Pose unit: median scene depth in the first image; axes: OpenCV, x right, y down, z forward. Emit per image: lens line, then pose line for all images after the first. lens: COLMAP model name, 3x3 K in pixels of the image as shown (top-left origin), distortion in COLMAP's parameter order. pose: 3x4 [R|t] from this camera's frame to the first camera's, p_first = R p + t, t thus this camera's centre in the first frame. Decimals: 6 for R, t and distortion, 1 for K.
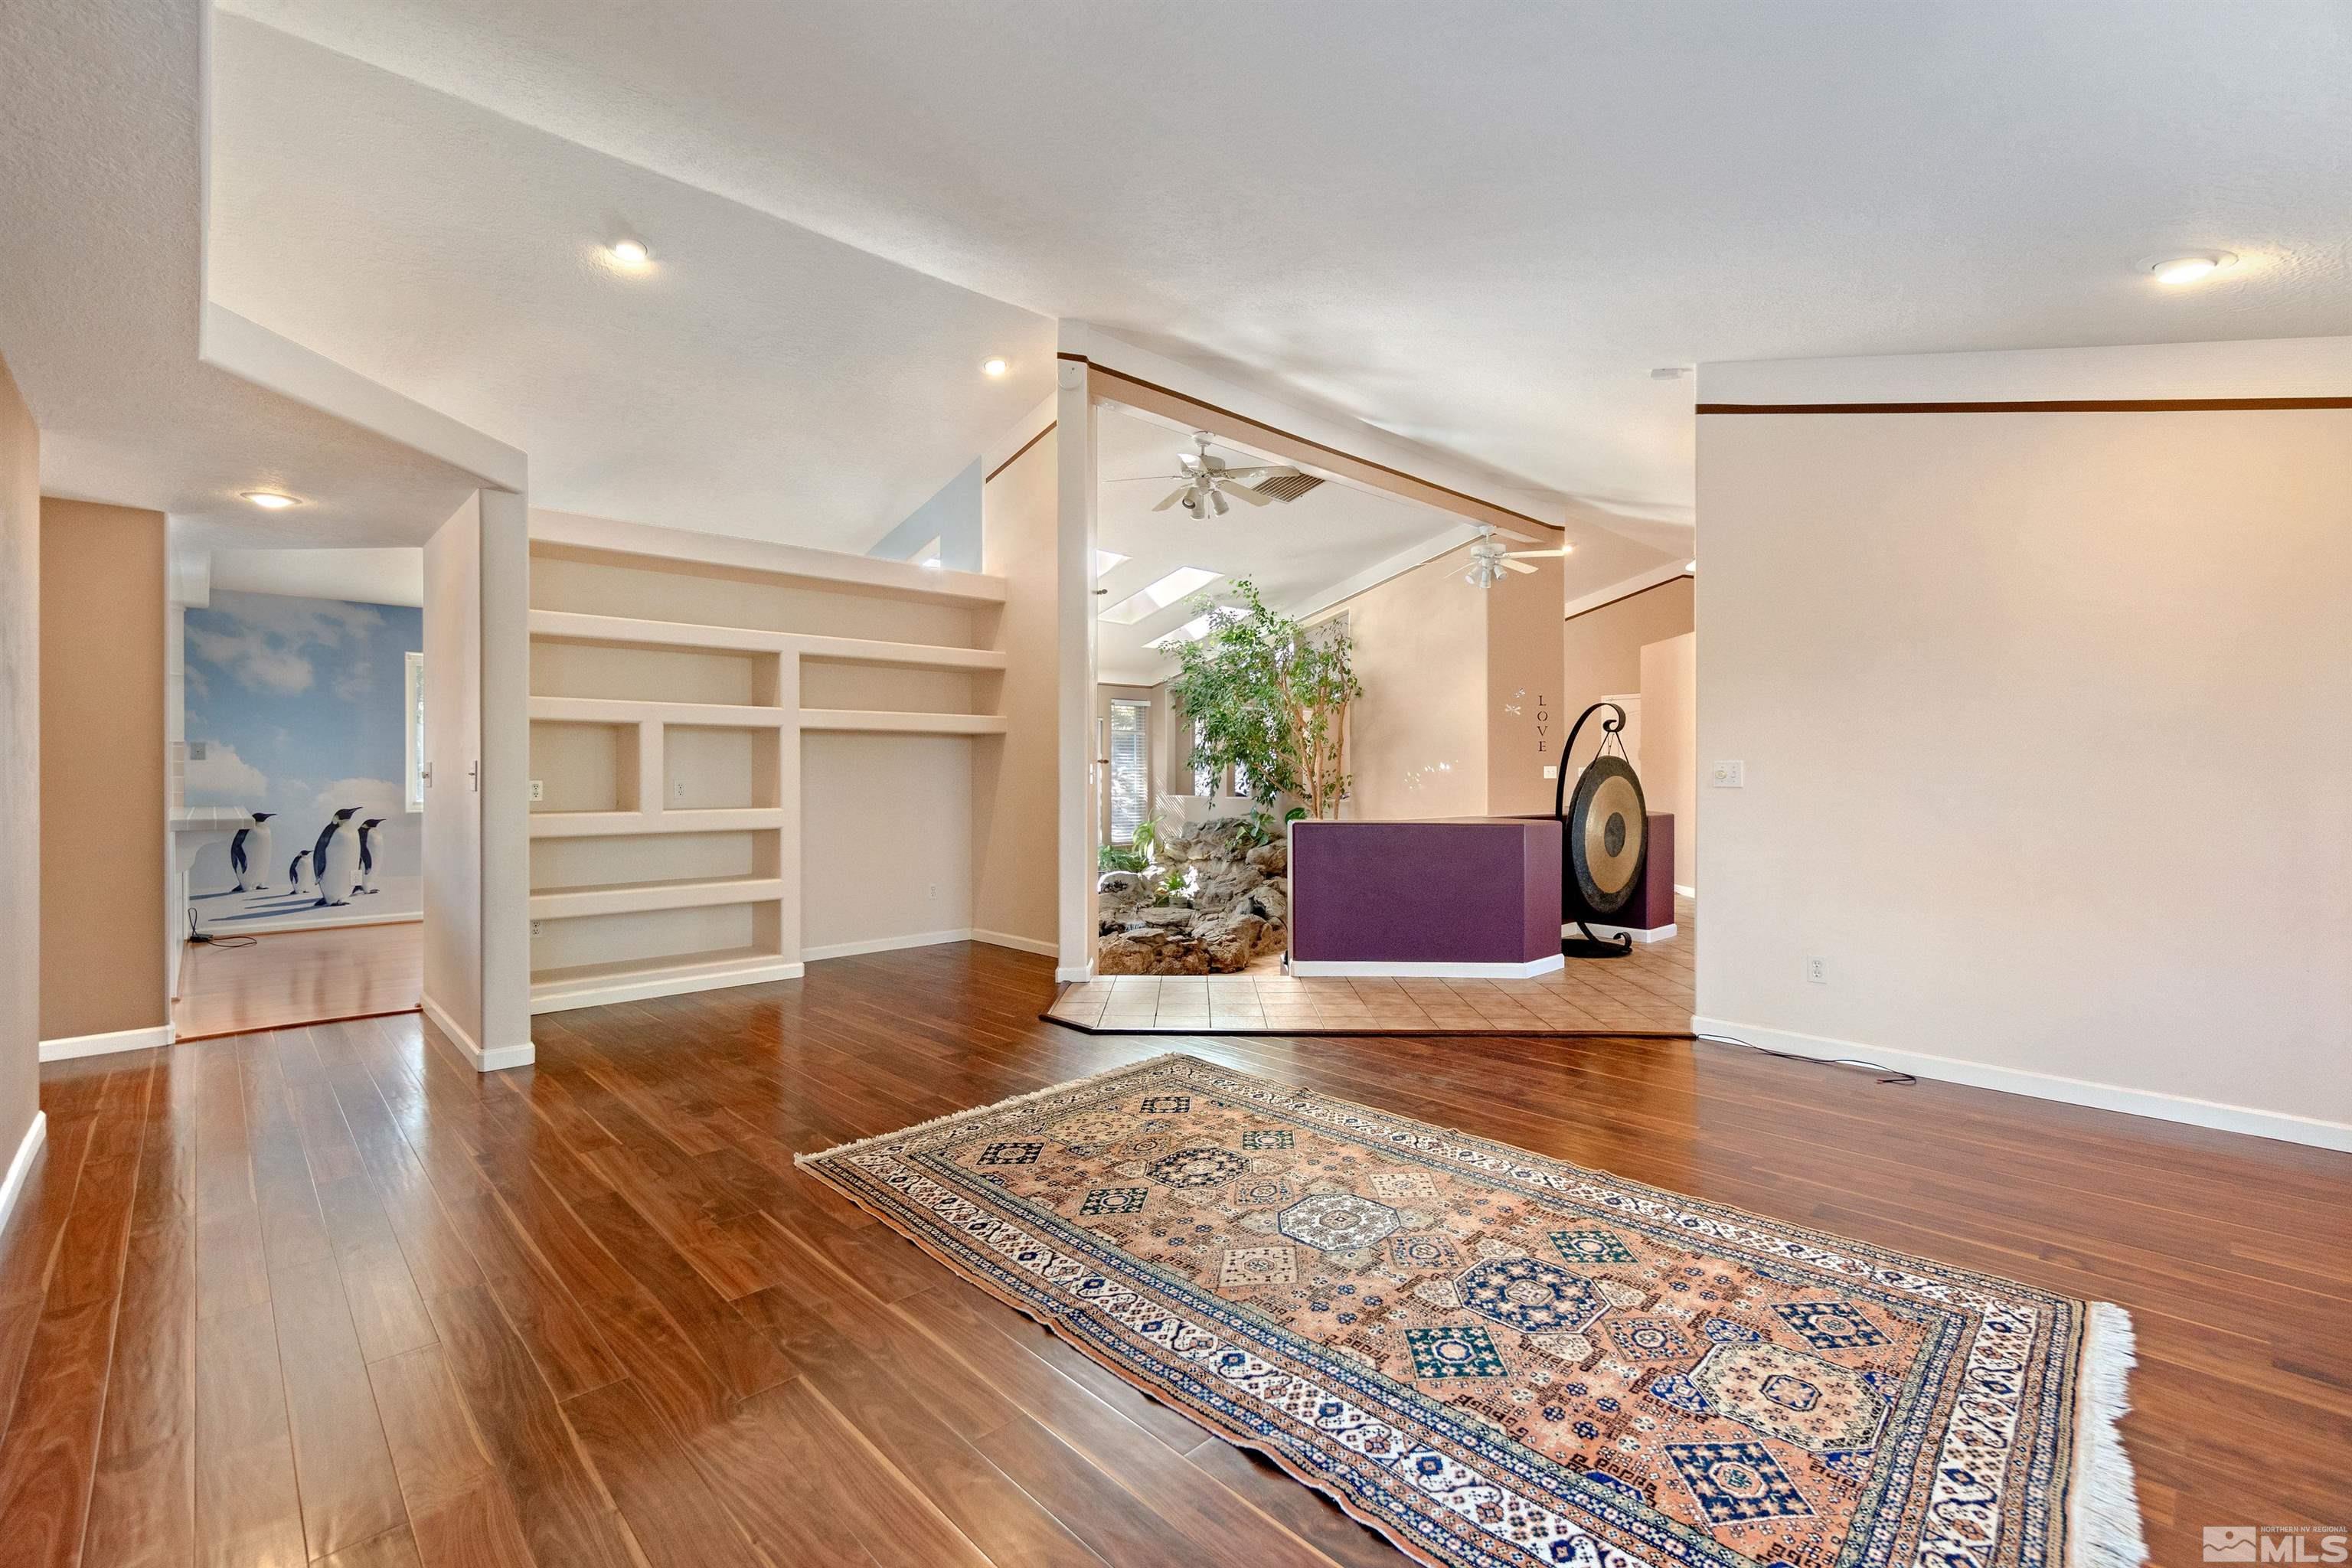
lens RADIAL K [[1024.4, 0, 1160.5], [0, 1024.4, 783.1], [0, 0, 1]] dist [-0.001759, 0.000027]
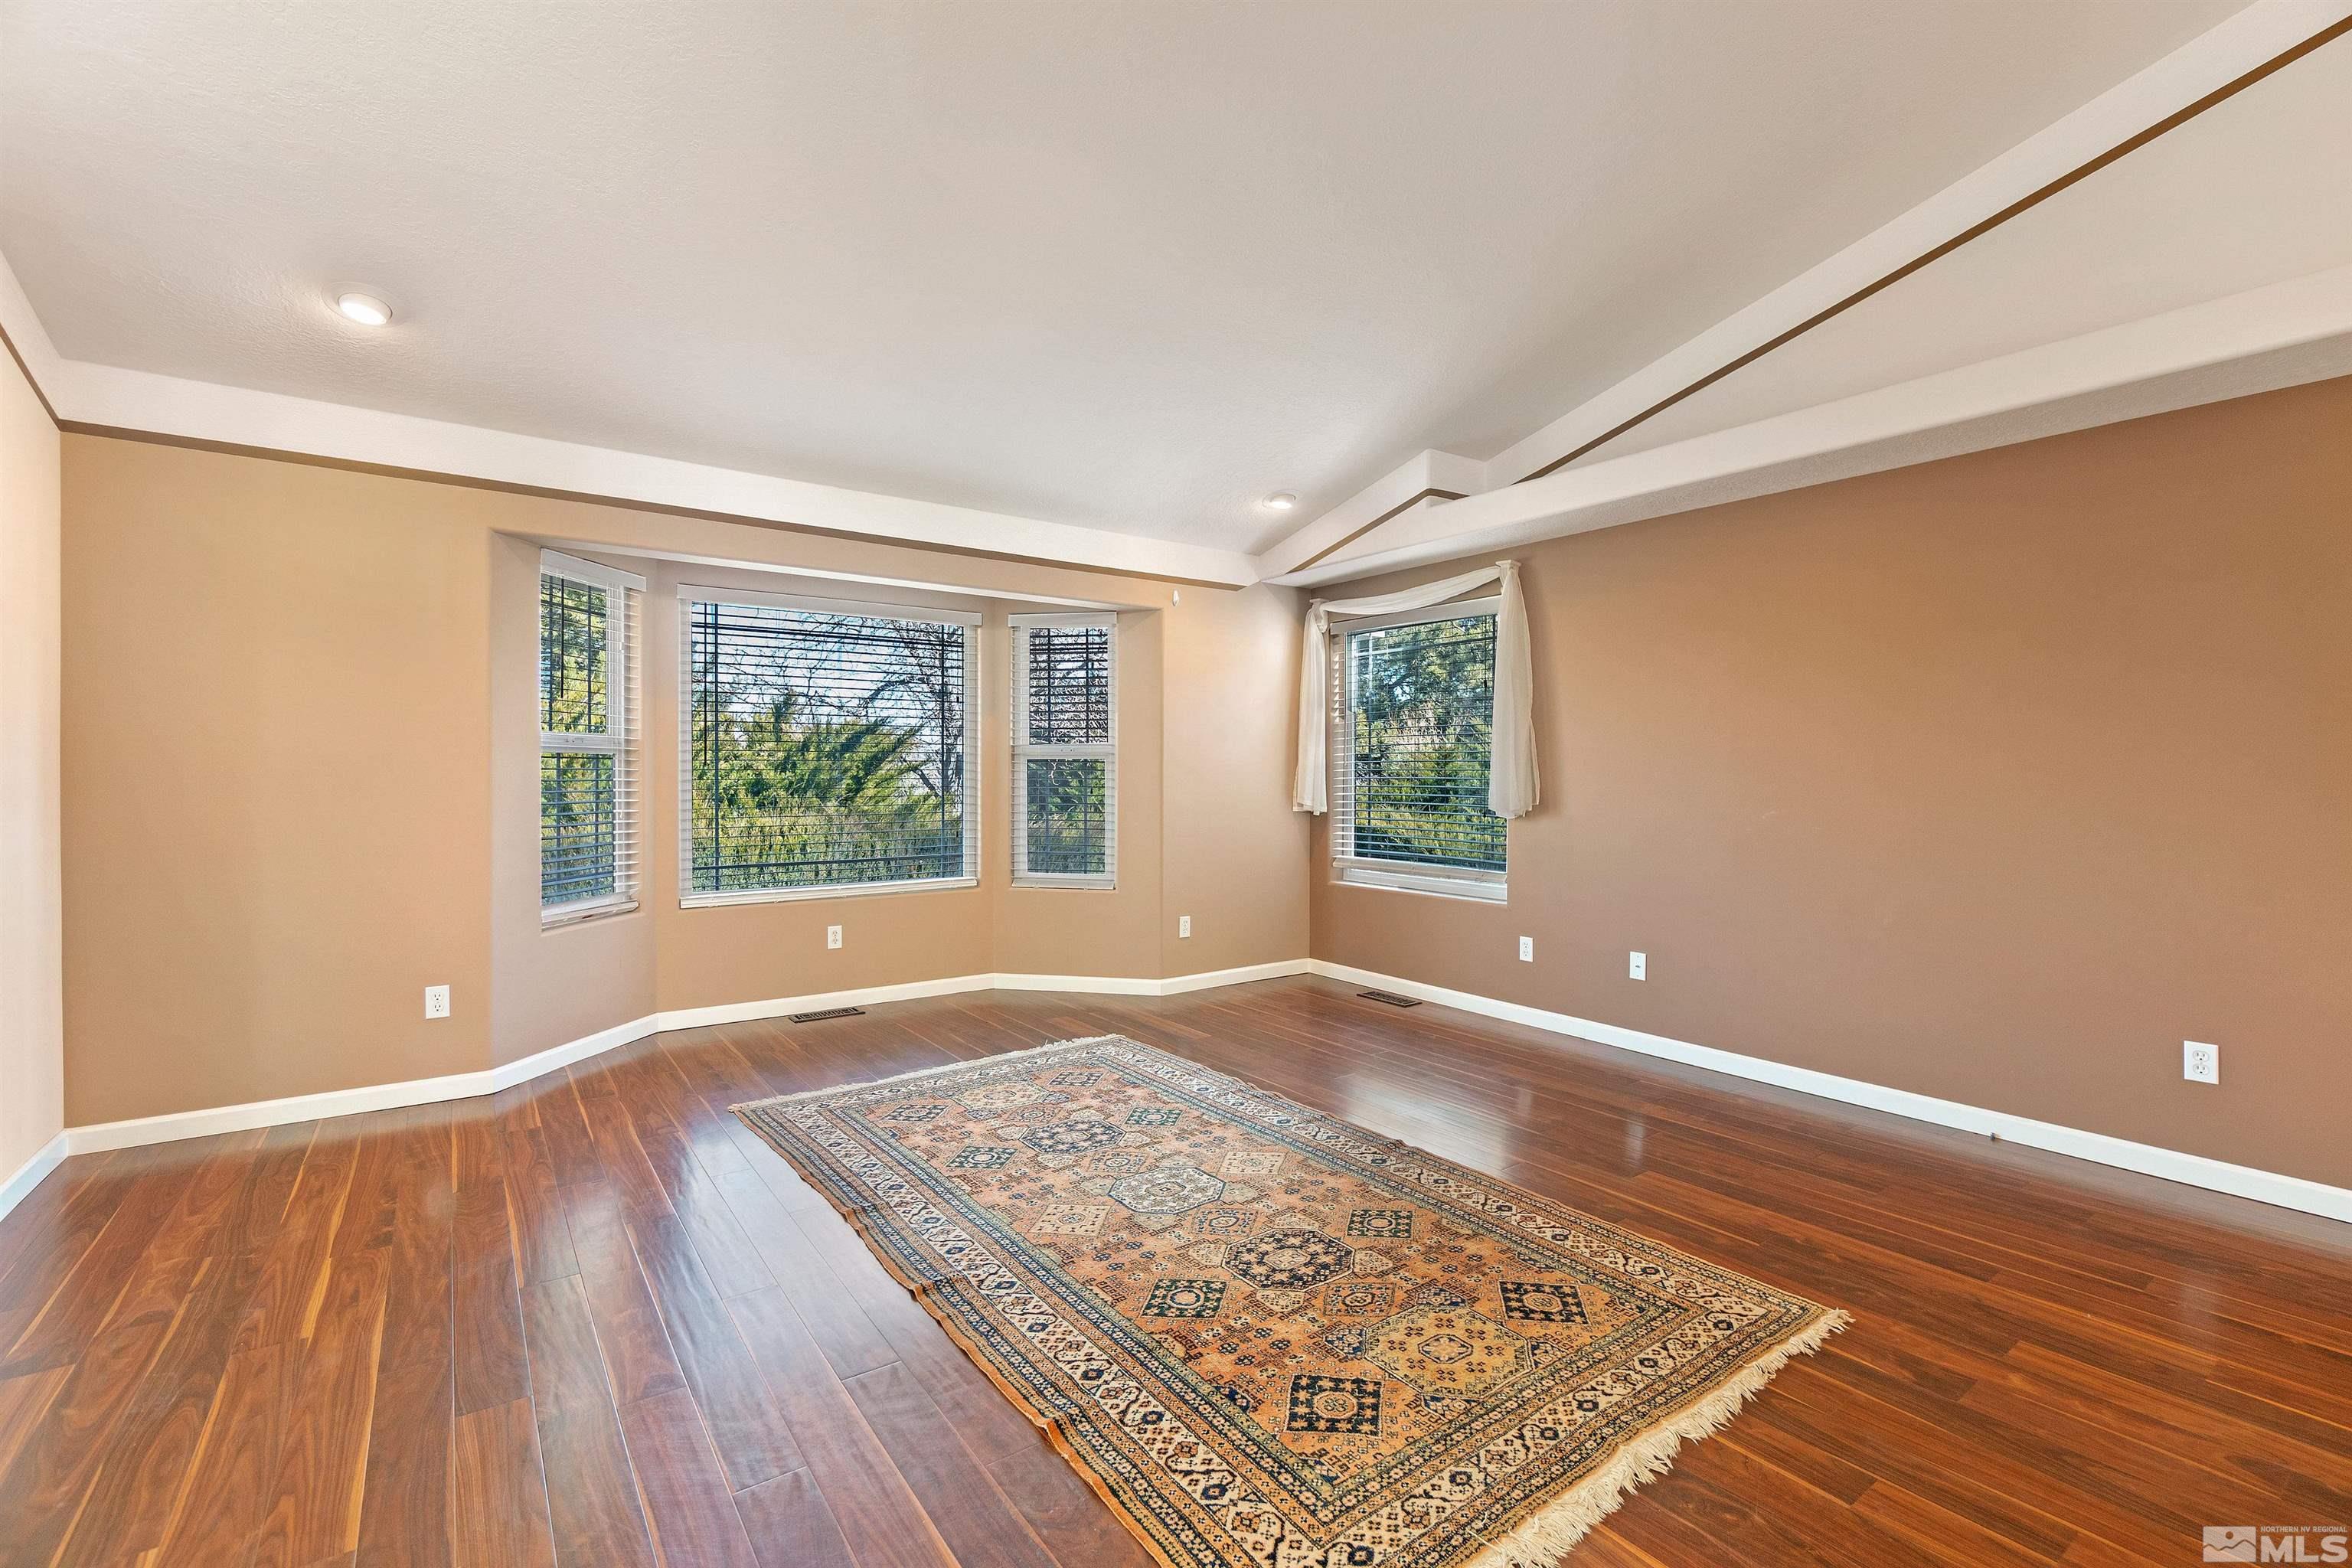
lens RADIAL K [[1008.5, 0, 1174.7], [0, 1008.5, 770.5], [0, 0, 1]] dist [0.000925, 0.000179]
pose [[-0.991840, -0.005882, 0.127354, 0.030179], [-0.004981, 0.999960, 0.007398, -0.027697], [-0.127392, 0.006704, -0.991830, 2.001084]]
